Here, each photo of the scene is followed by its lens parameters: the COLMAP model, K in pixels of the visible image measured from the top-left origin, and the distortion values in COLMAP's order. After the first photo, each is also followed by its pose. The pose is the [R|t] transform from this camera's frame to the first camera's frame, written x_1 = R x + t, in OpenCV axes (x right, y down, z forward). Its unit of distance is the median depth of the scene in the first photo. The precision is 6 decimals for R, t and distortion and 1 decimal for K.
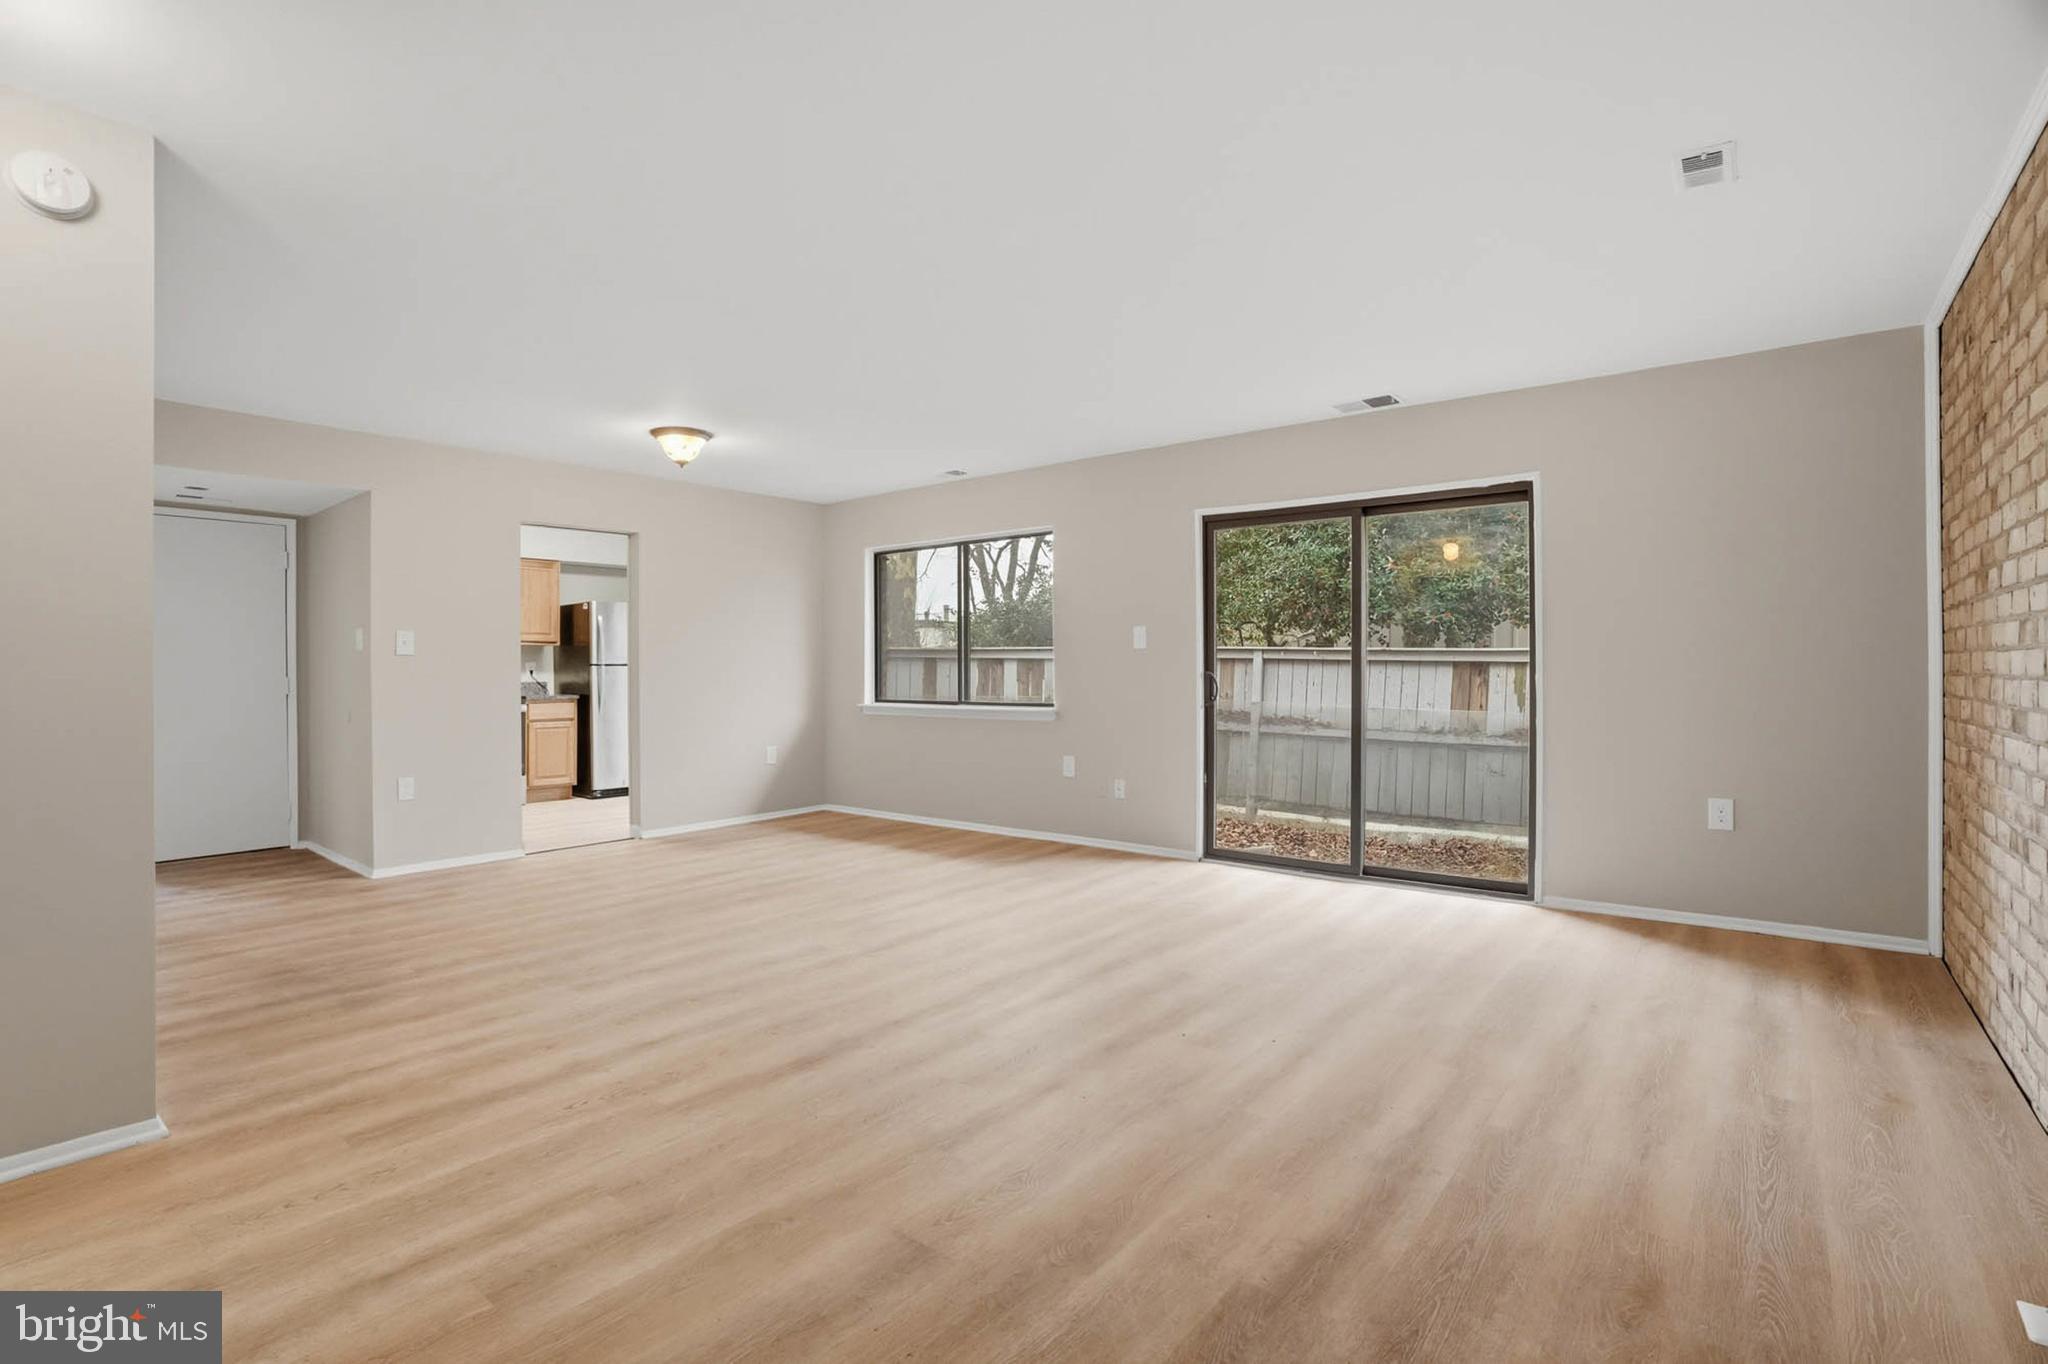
lens RADIAL K [[949.5, 0, 1027.3], [0, 949.5, 674.8], [0, 0, 1]] dist [-0.078449, 0.026765]
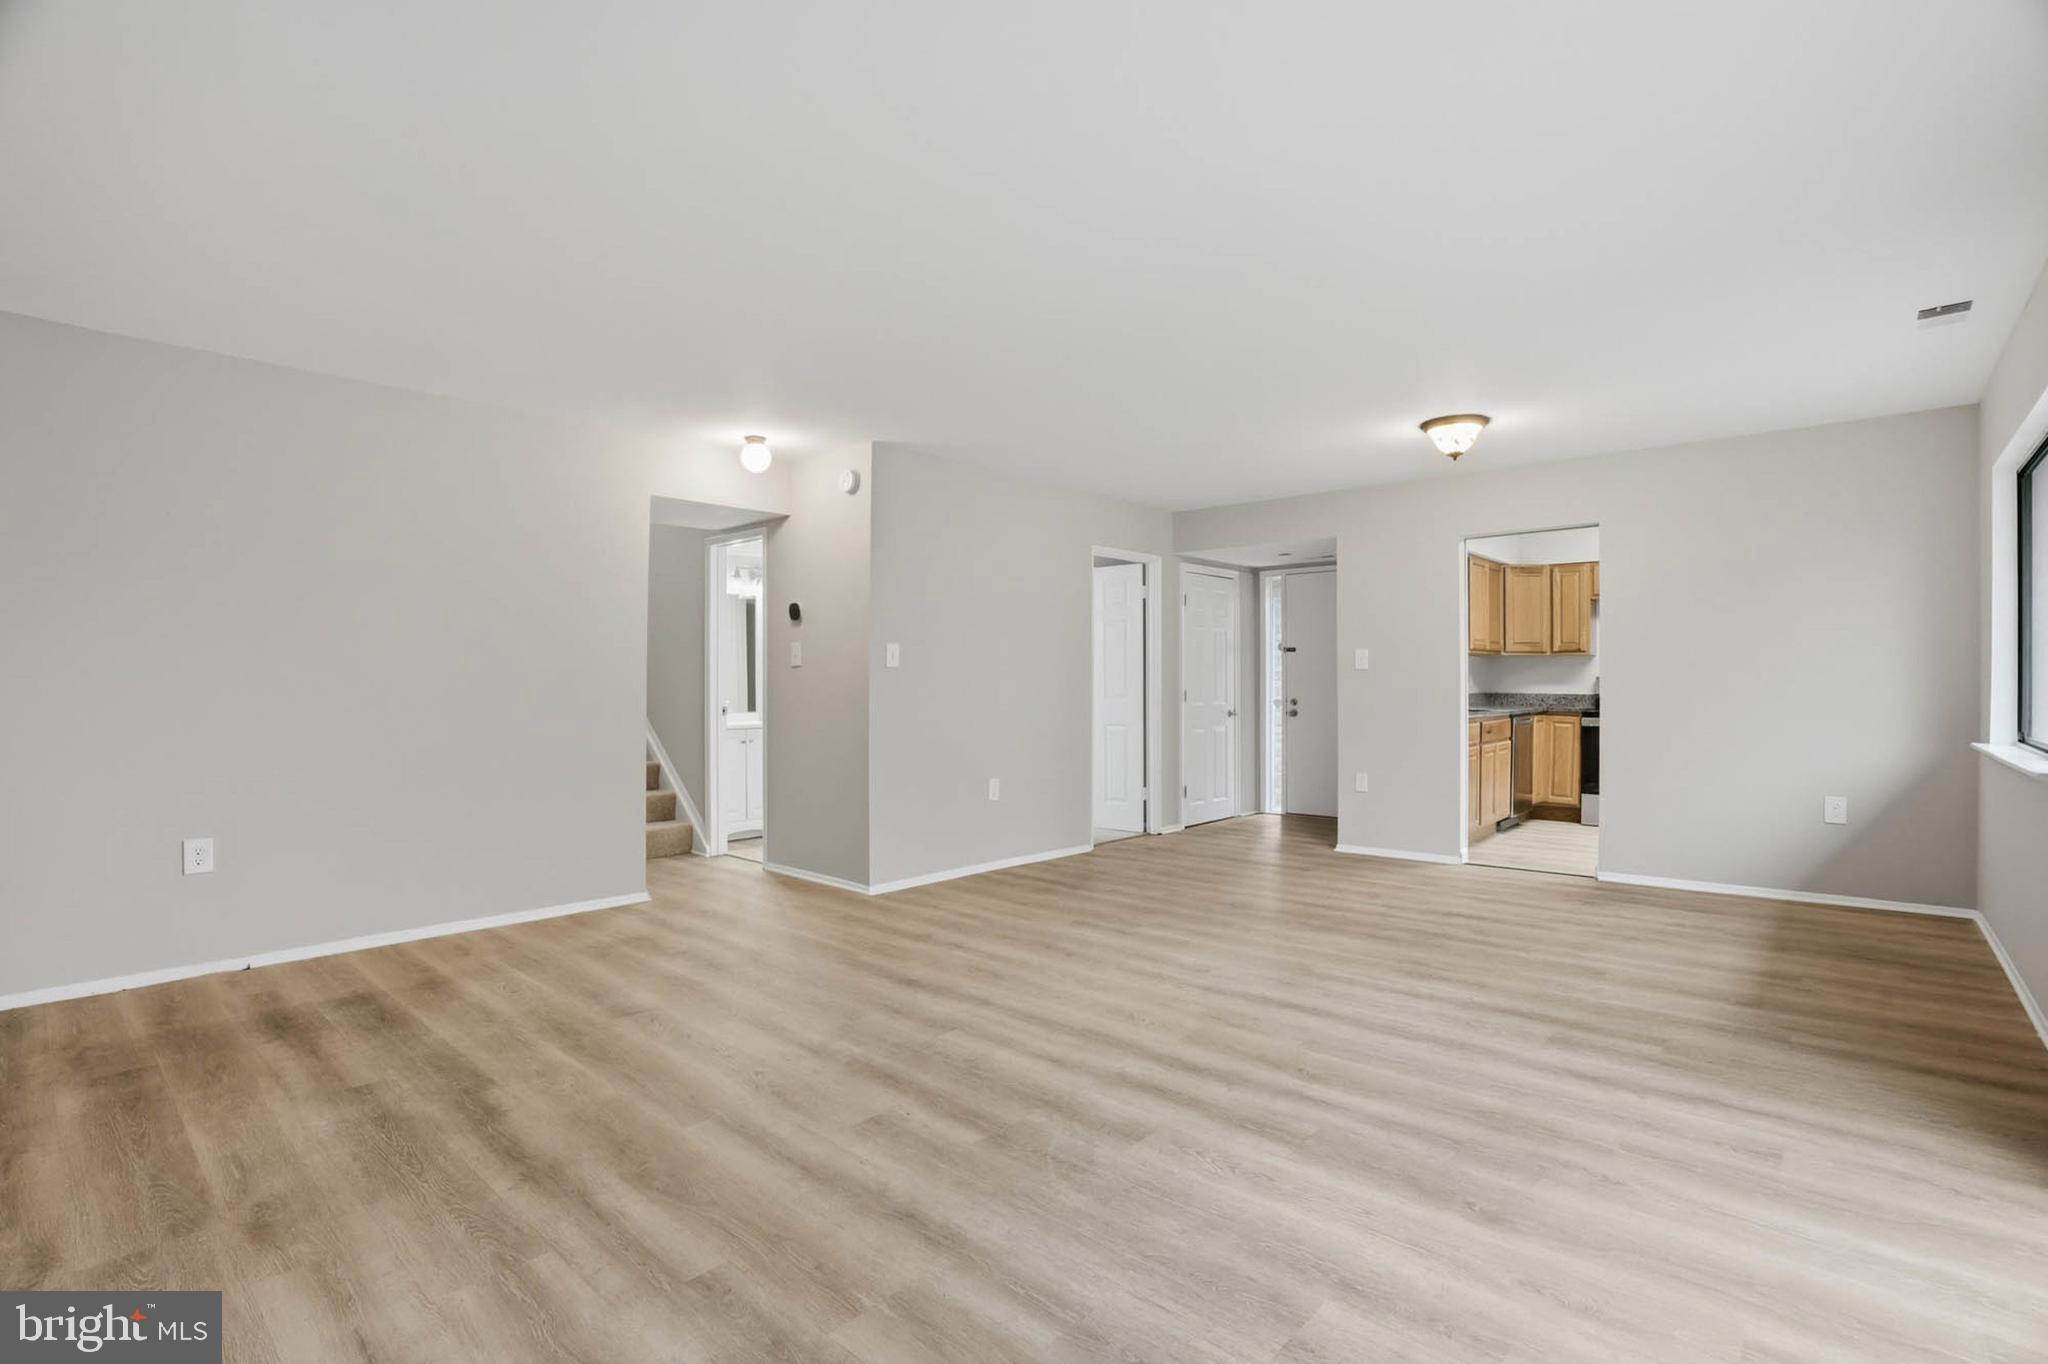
lens RADIAL K [[949.5, 0, 1027.3], [0, 949.5, 674.8], [0, 0, 1]] dist [-0.078449, 0.026765]
pose [[-0.043502, -0.003210, -0.999048, 0.898770], [-0.006738, 0.999973, -0.002920, -0.012113], [0.999031, 0.006604, -0.043522, 1.015070]]
